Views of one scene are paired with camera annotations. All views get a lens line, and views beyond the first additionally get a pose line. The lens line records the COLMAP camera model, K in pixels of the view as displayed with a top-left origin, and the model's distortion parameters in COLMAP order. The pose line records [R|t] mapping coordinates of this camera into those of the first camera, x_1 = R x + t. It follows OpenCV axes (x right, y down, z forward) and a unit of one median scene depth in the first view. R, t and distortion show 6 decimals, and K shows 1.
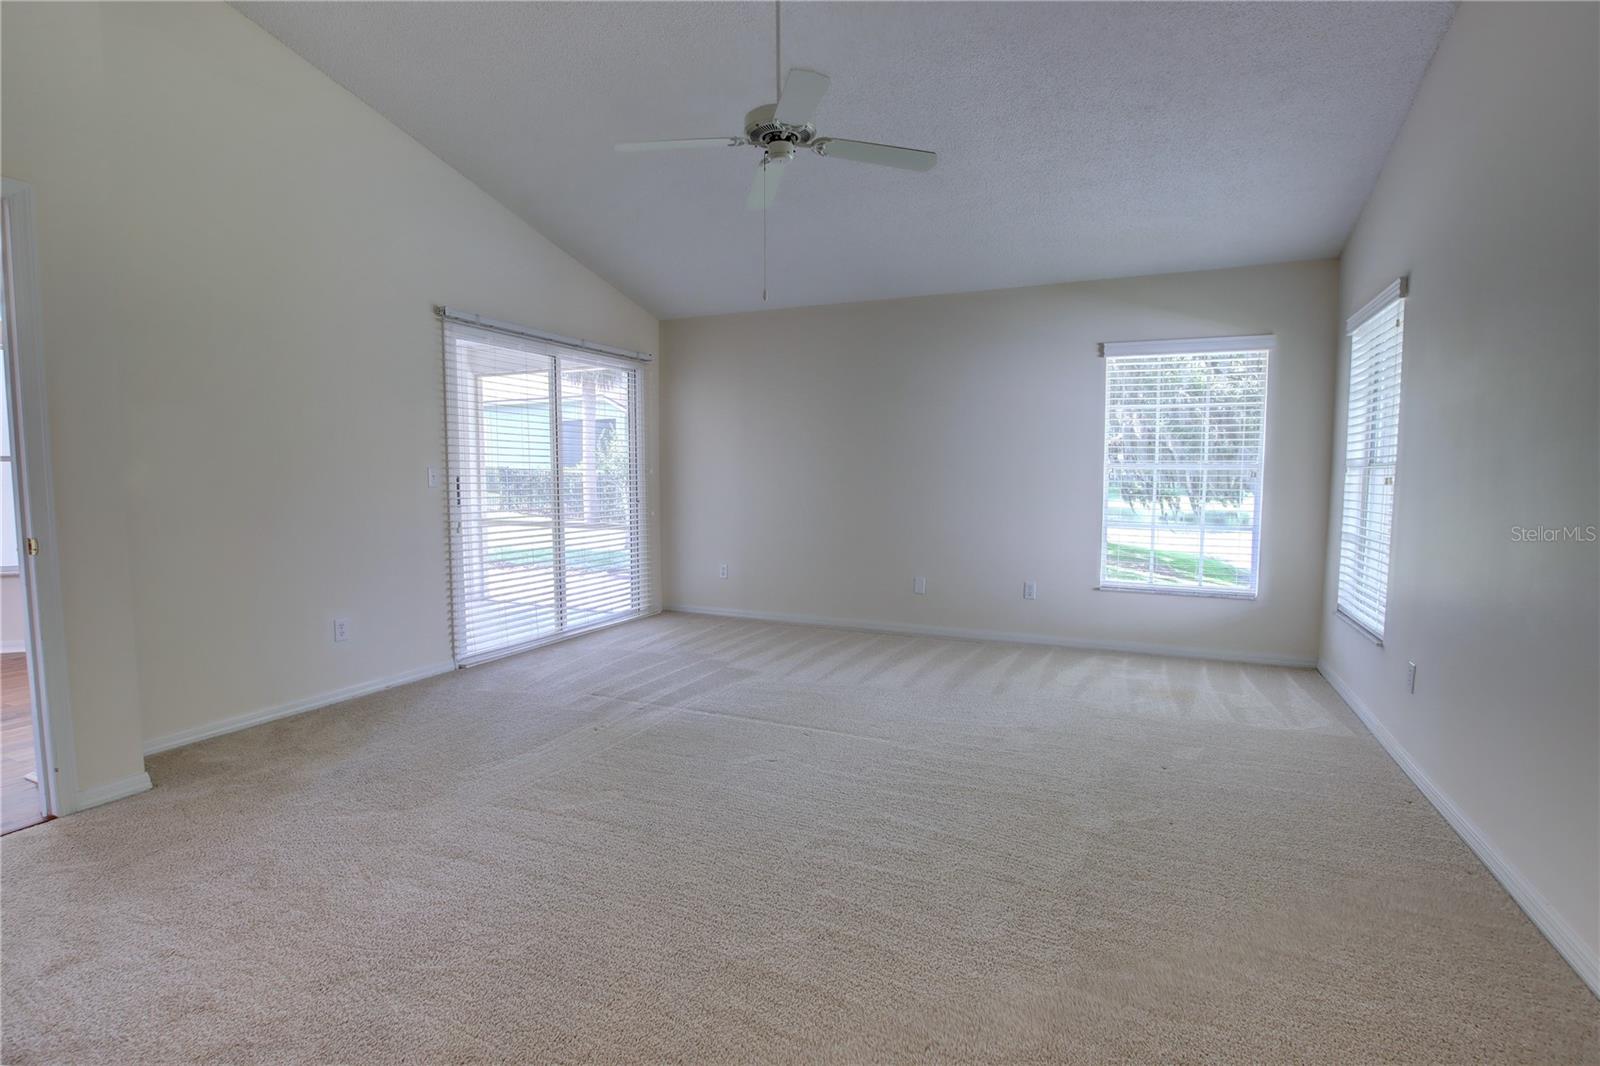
lens RADIAL K [[760.9, 0, 801.0], [0, 760.9, 536.8], [0, 0, 1]] dist [-0.033343, 0.001284]
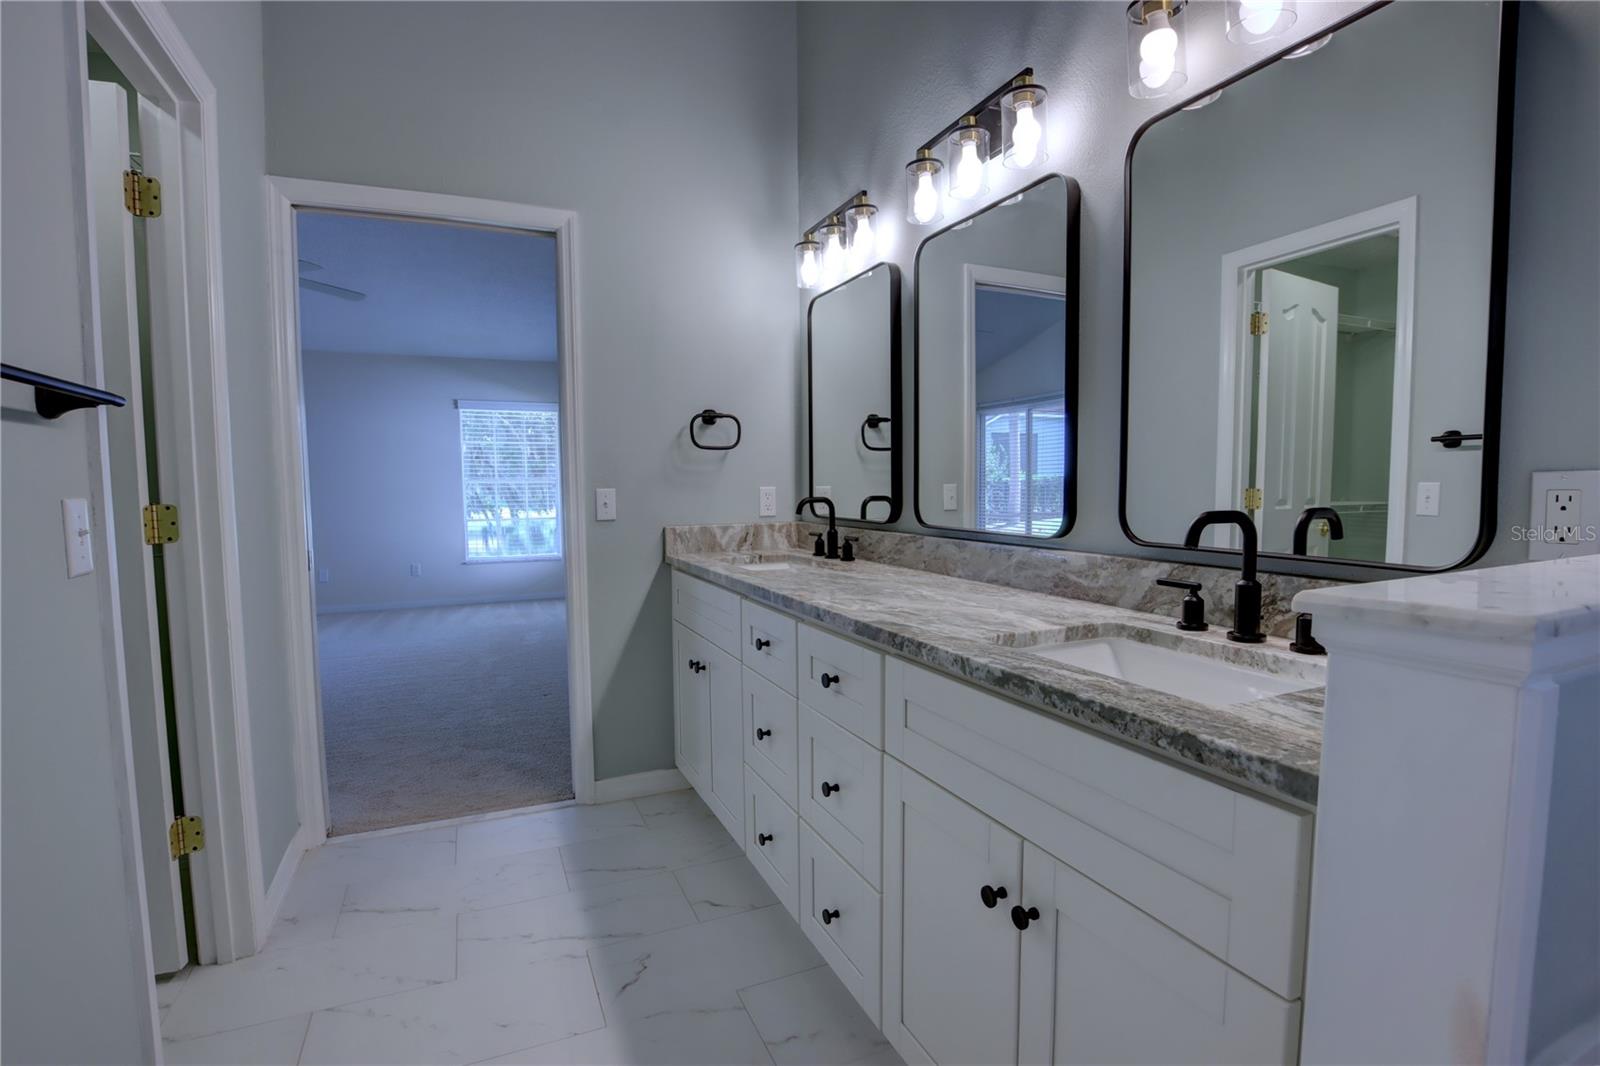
lens RADIAL K [[760.9, 0, 801.0], [0, 760.9, 536.8], [0, 0, 1]] dist [-0.033343, 0.001284]
pose [[0.661717, -0.059774, 0.747367, -0.308618], [0.074082, 0.997152, 0.014160, 0.048908], [-0.746085, 0.045996, 0.664261, -0.536915]]
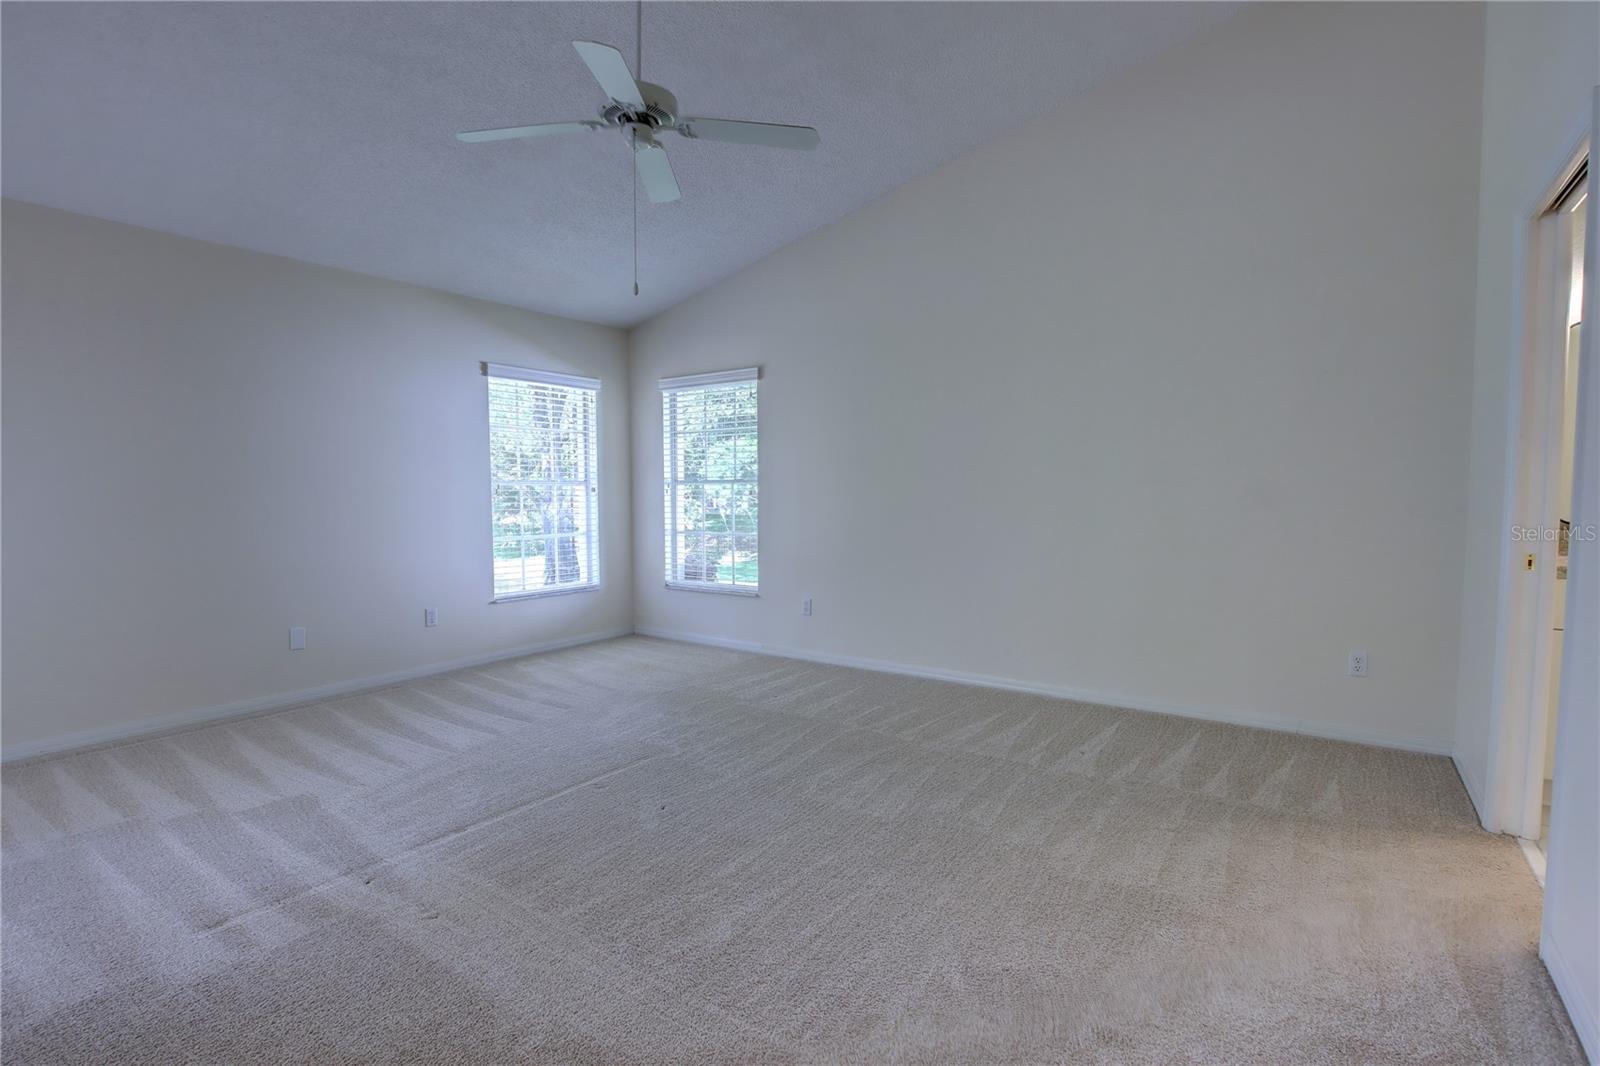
lens RADIAL K [[760.9, 0, 801.0], [0, 760.9, 536.8], [0, 0, 1]] dist [-0.033343, 0.001284]
pose [[0.186381, -0.065650, 0.980282, -0.584073], [0.086588, 0.994980, 0.050171, -0.038272], [-0.978654, 0.075530, 0.191130, 0.431625]]
